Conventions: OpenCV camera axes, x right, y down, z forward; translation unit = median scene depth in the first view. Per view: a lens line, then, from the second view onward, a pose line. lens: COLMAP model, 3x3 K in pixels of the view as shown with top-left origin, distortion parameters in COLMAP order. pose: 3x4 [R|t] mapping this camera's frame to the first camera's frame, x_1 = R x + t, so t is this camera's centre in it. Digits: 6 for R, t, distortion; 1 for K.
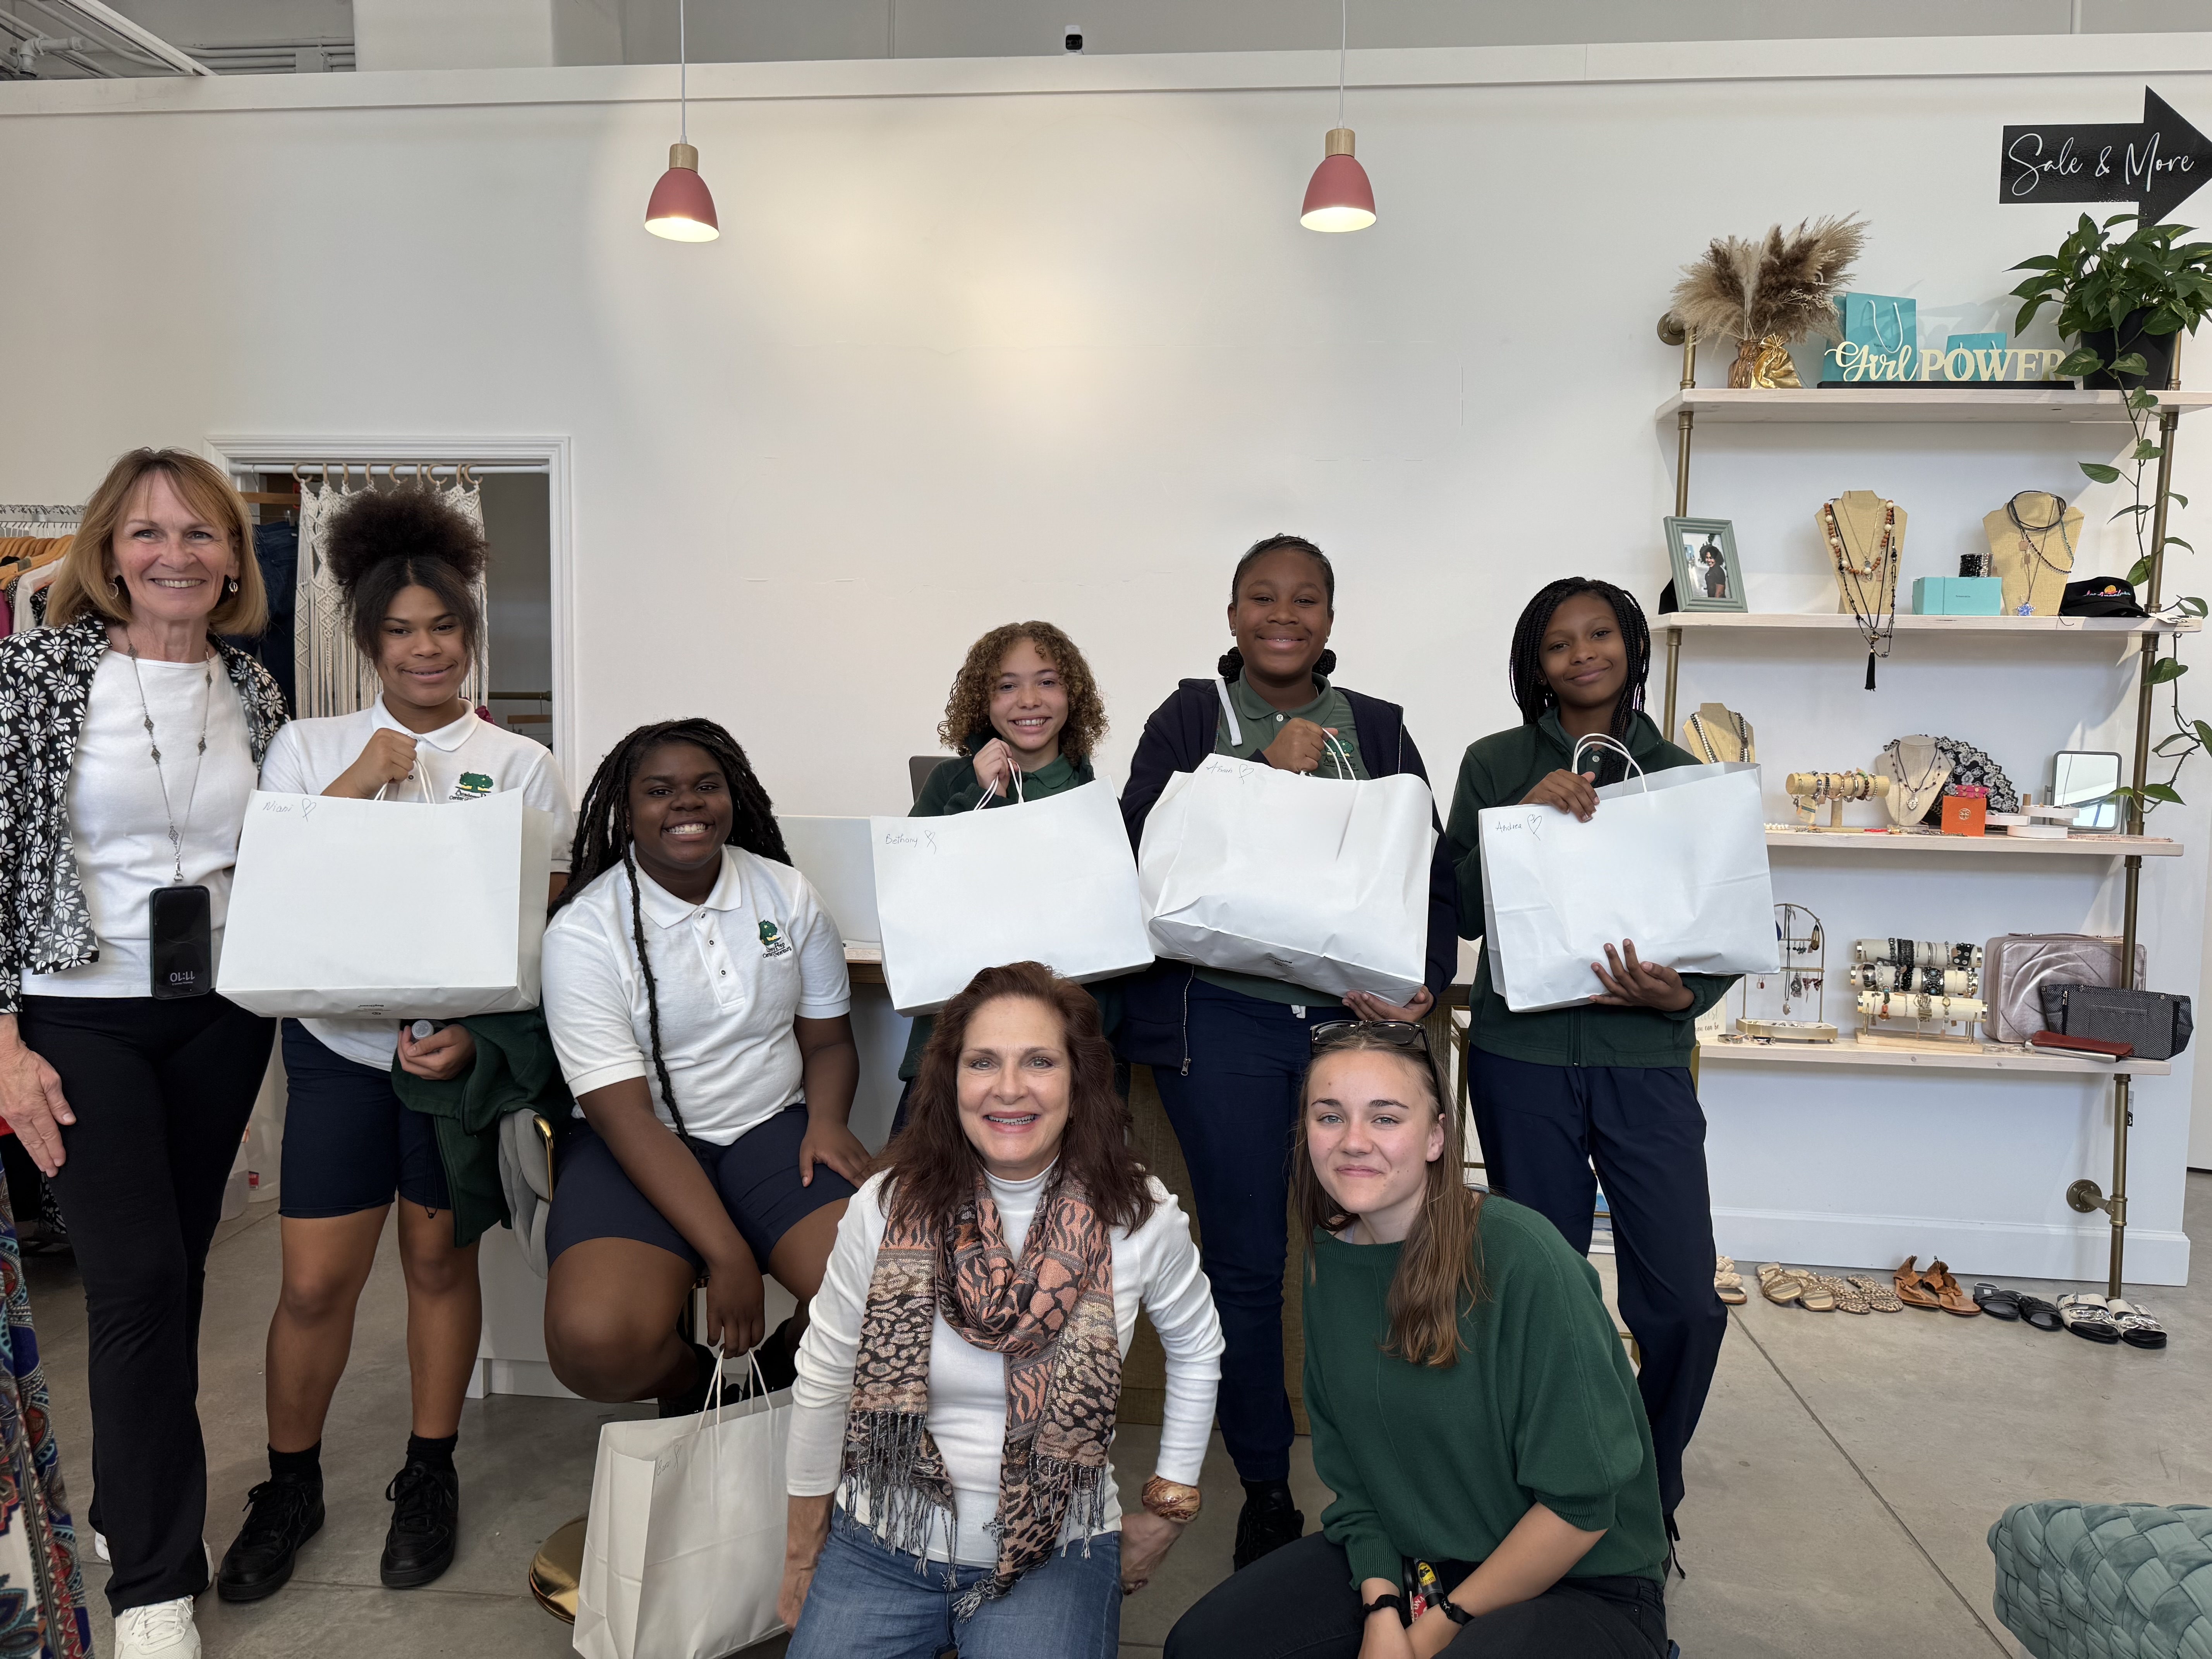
lens RADIAL K [[1530.1, 0, 1102.5], [0, 1530.1, 835.1], [0, 0, 1]] dist [0.011960, -0.011355]
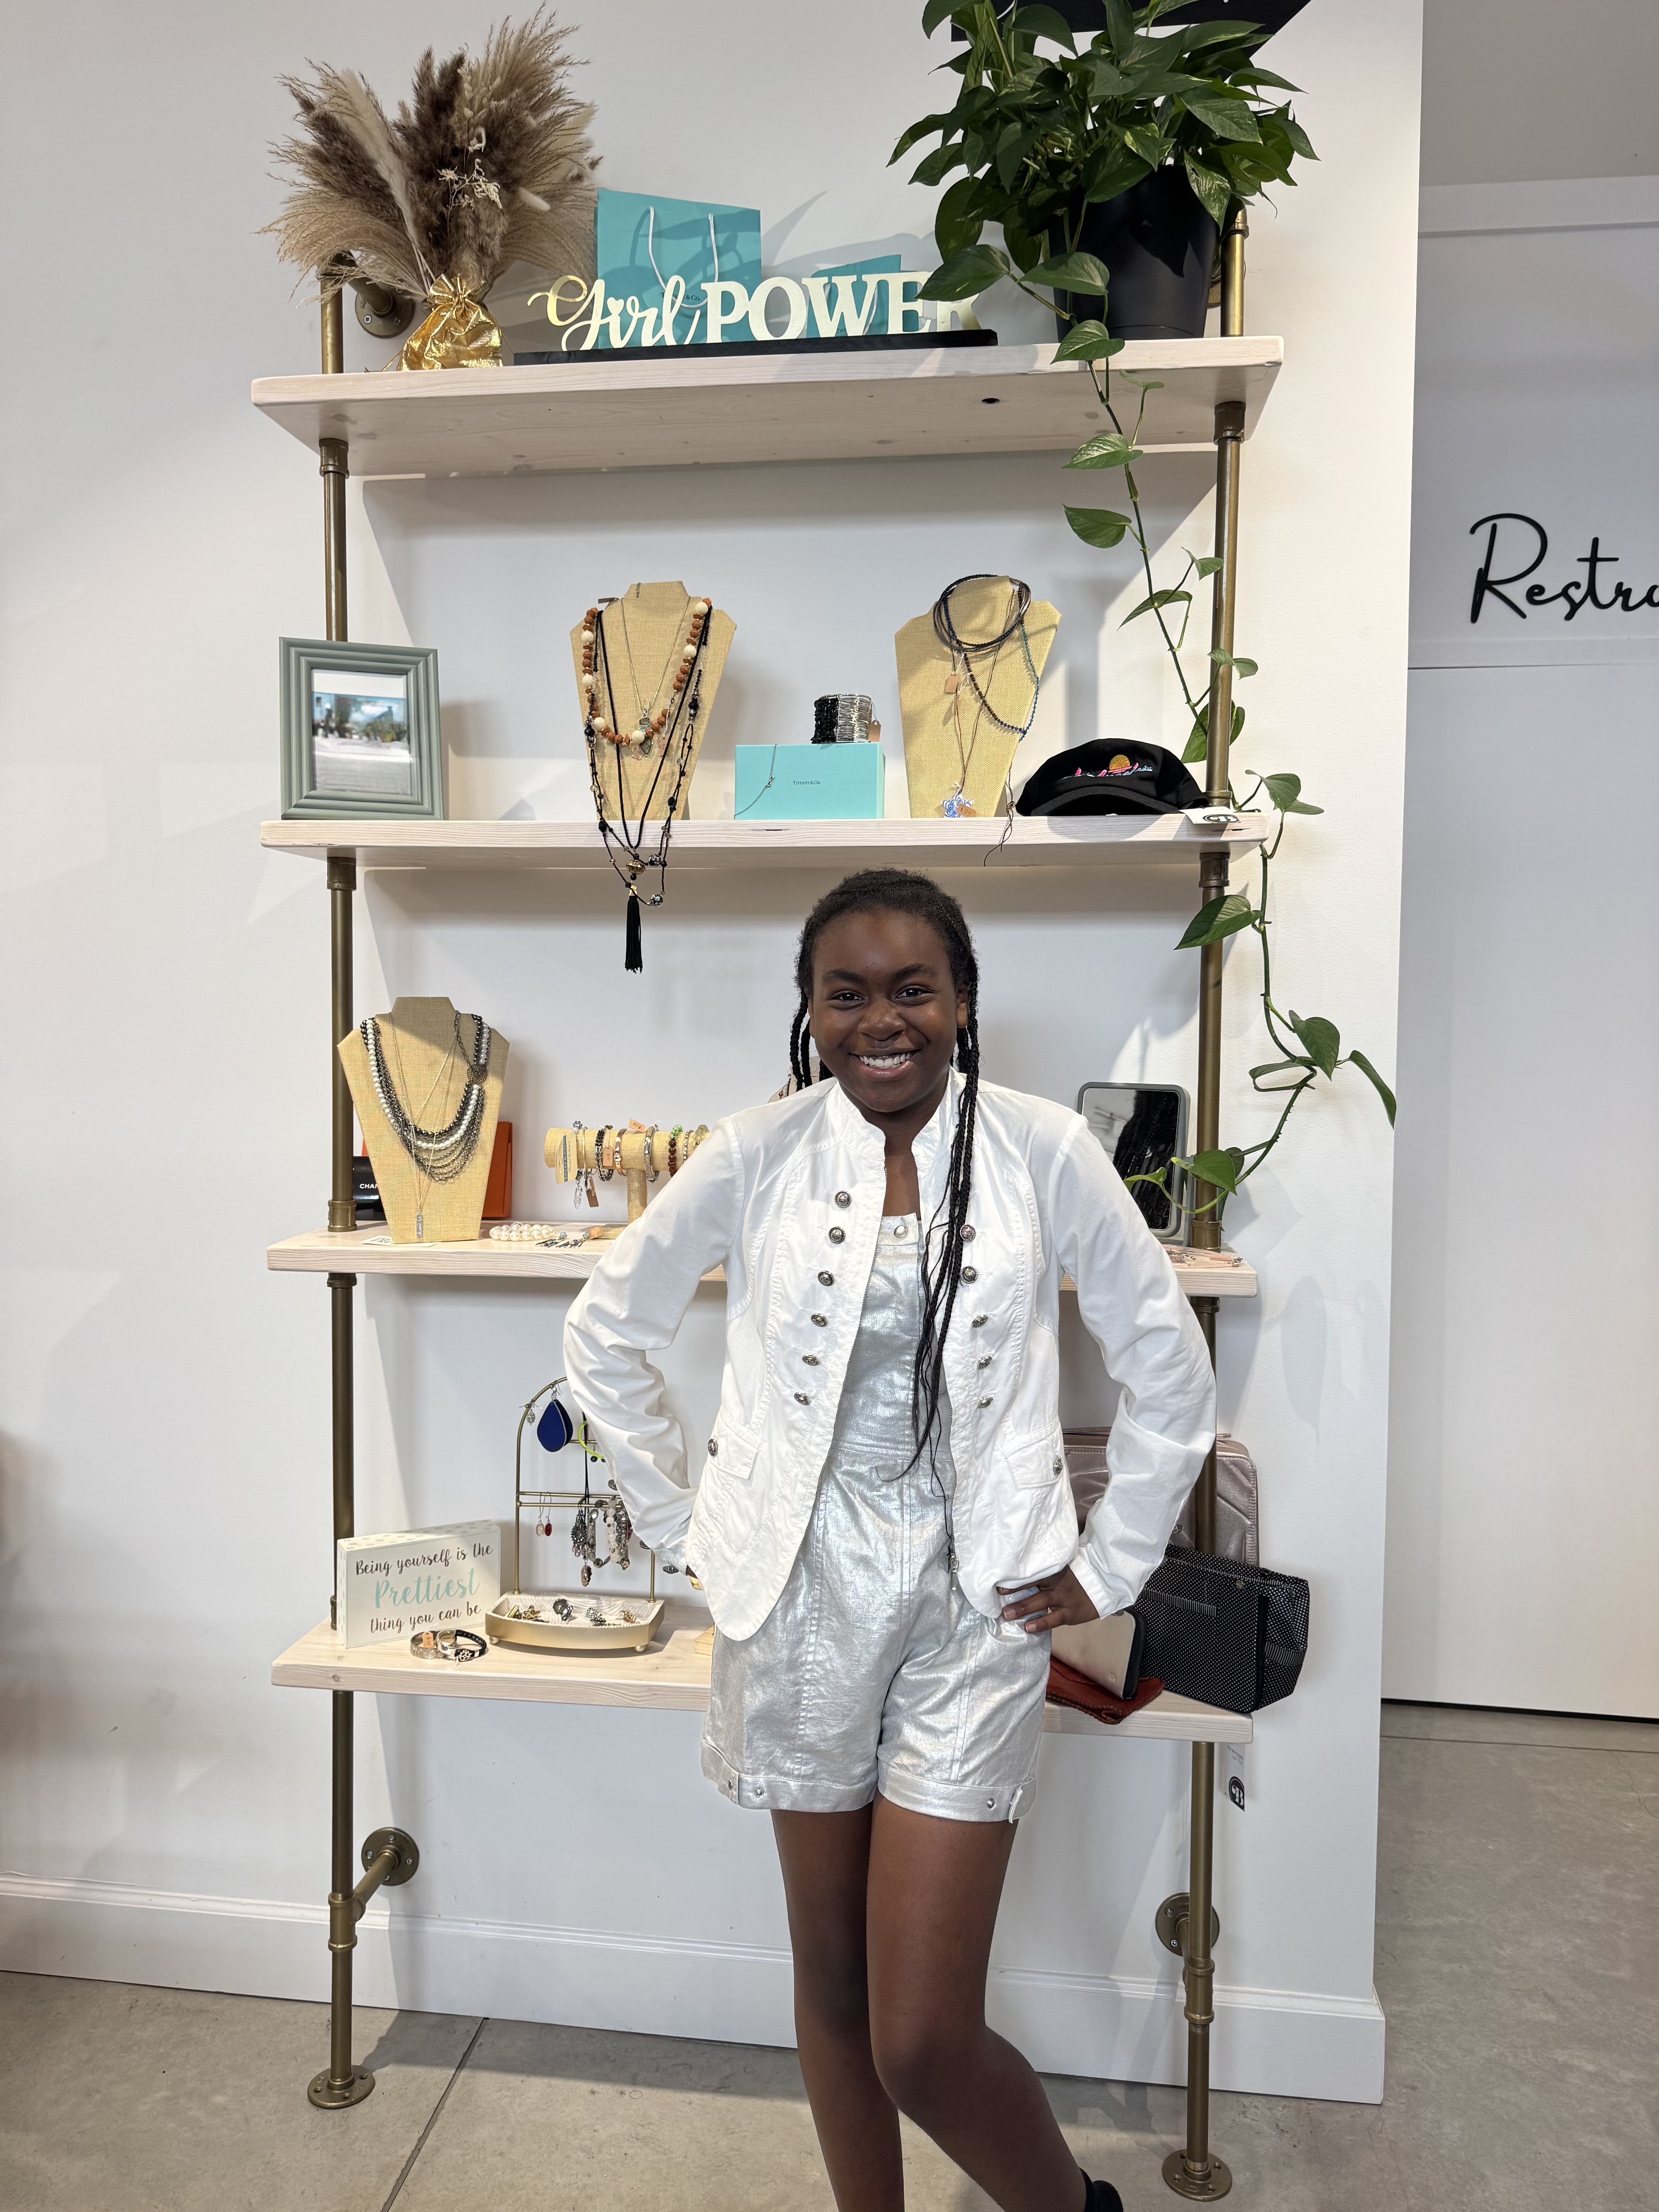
lens RADIAL K [[1530.1, 0, 832.1], [0, 1530.1, 1098.9], [0, 0, 1]] dist [0.011960, -0.011355]
pose [[0.999305, -0.009573, -0.036021, 0.579498], [0.009205, 0.999904, -0.010379, -0.047164], [0.036117, 0.010040, 0.999297, 0.501228]]
